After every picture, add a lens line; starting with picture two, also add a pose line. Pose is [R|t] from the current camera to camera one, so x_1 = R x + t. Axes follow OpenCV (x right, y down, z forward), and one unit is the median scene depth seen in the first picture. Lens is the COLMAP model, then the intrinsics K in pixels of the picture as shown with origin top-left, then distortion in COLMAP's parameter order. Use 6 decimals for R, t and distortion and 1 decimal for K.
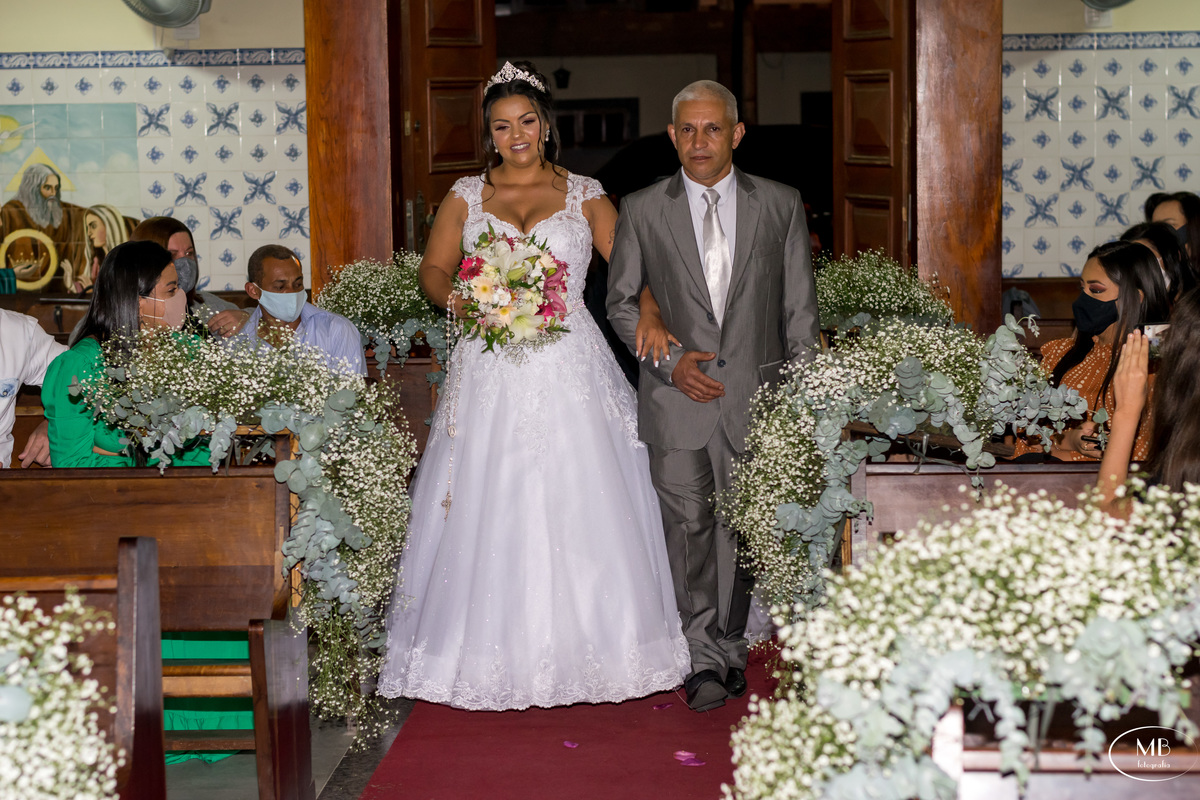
lens RADIAL K [[2578.4, 0, 600.0], [0, 2578.4, 400.0], [0, 0, 1]] dist [-0.006226, 0.326527]
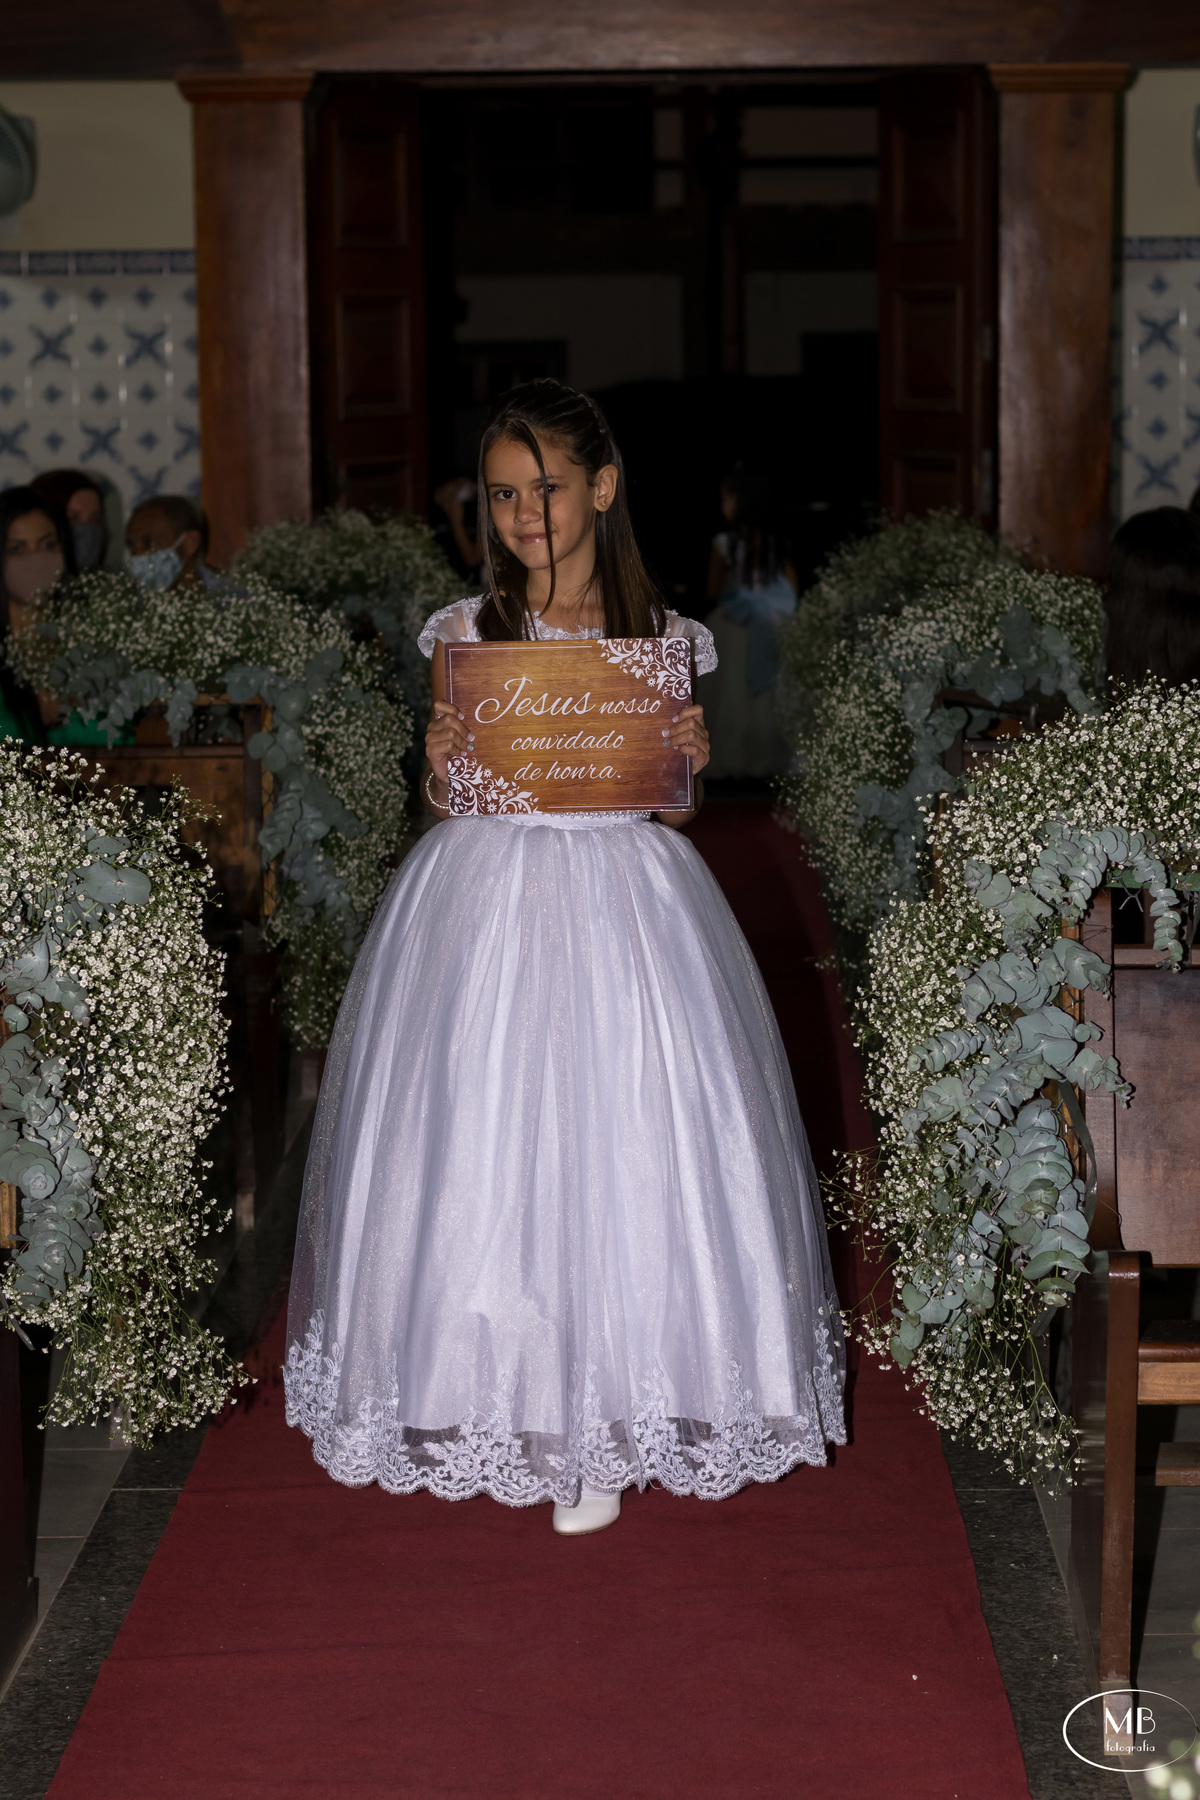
lens RADIAL K [[3879.0, 0, 600.0], [0, 3879.0, 900.0], [0, 0, 1]] dist [0.025273, -0.083757]
pose [[0.999472, 0.000686, 0.032473, -0.052949], [-0.001449, 0.999723, 0.023479, 0.046710], [-0.032448, -0.023513, 0.999197, -0.239812]]
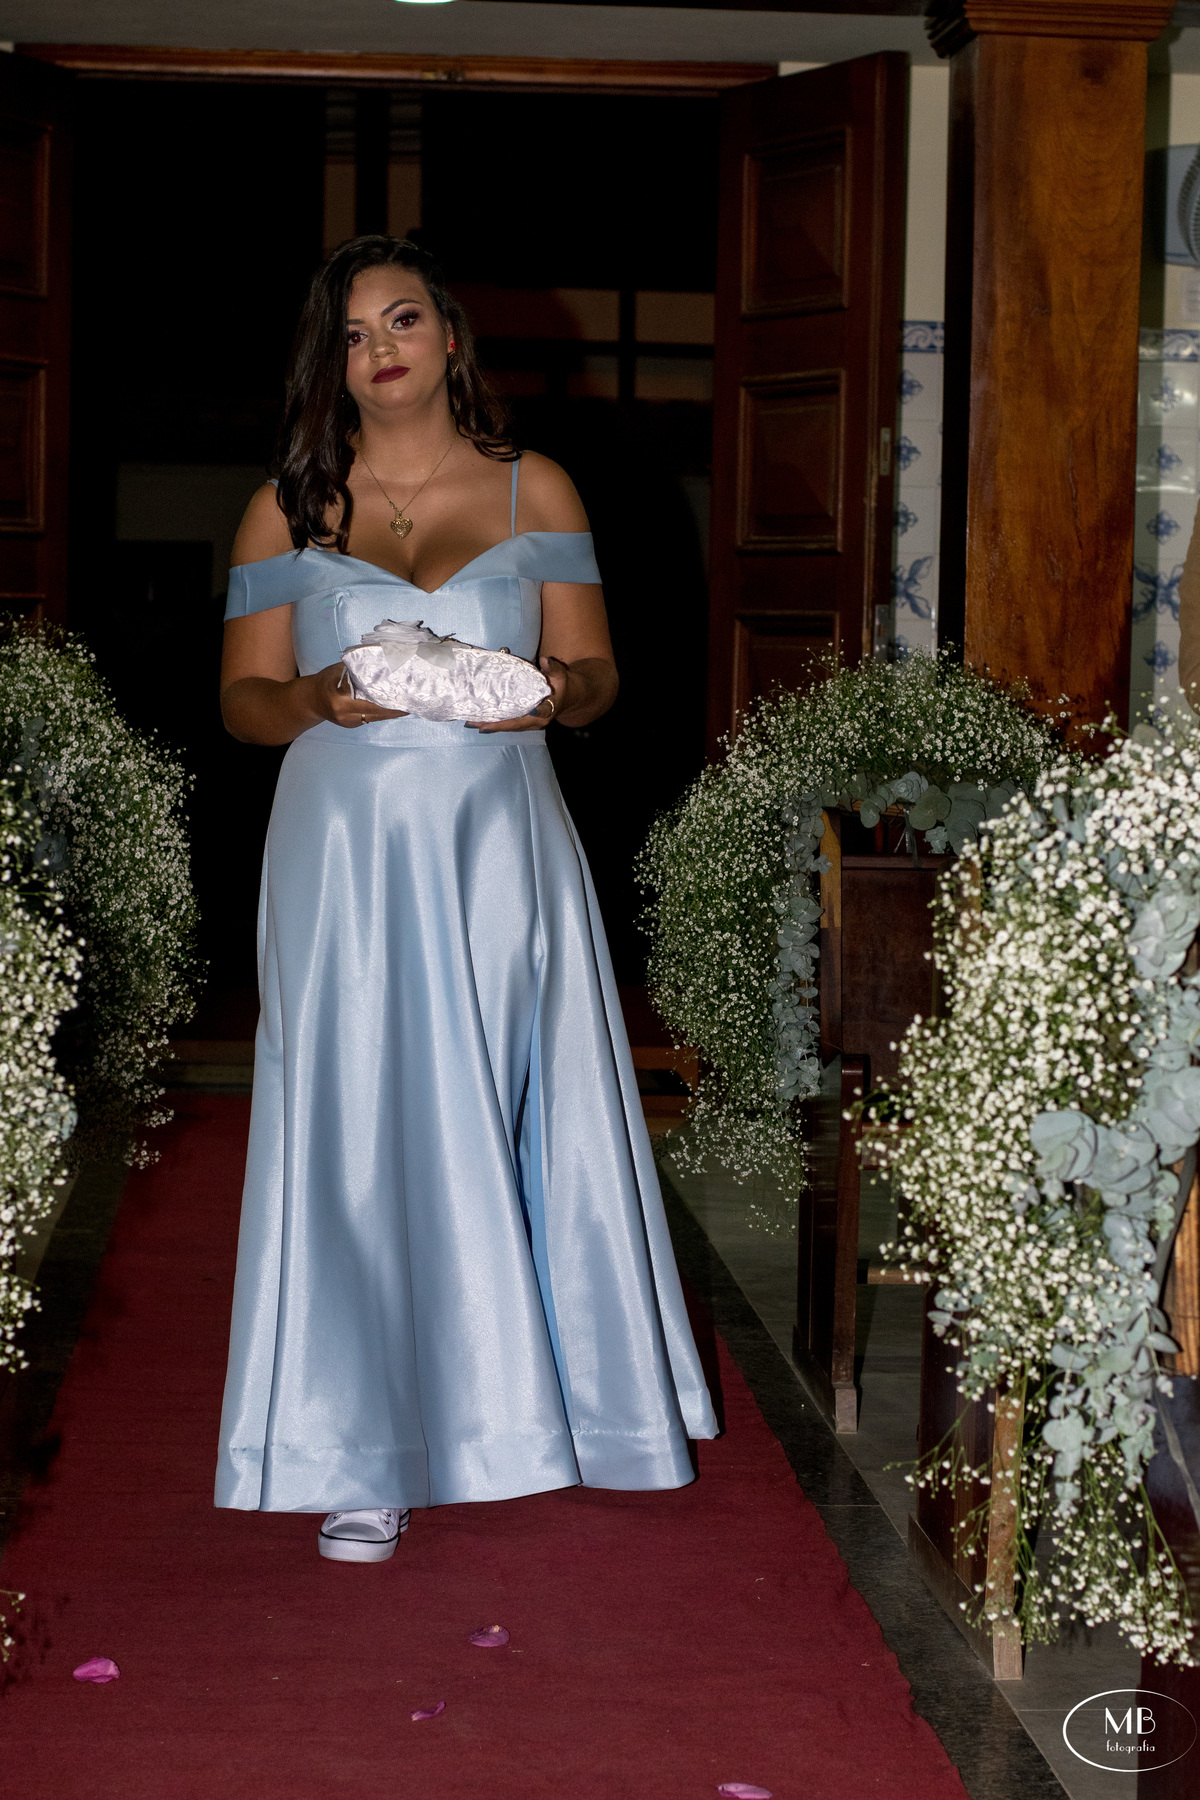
lens RADIAL K [[4012.8, 0, 600.0], [0, 4012.8, 900.0], [0, 0, 1]] dist [-0.017910, -0.060718]
pose [[0.991110, 0.029099, 0.129826, -0.074060], [-0.023099, 0.998605, -0.047488, 0.037608], [-0.131027, 0.044067, 0.990399, 0.394762]]
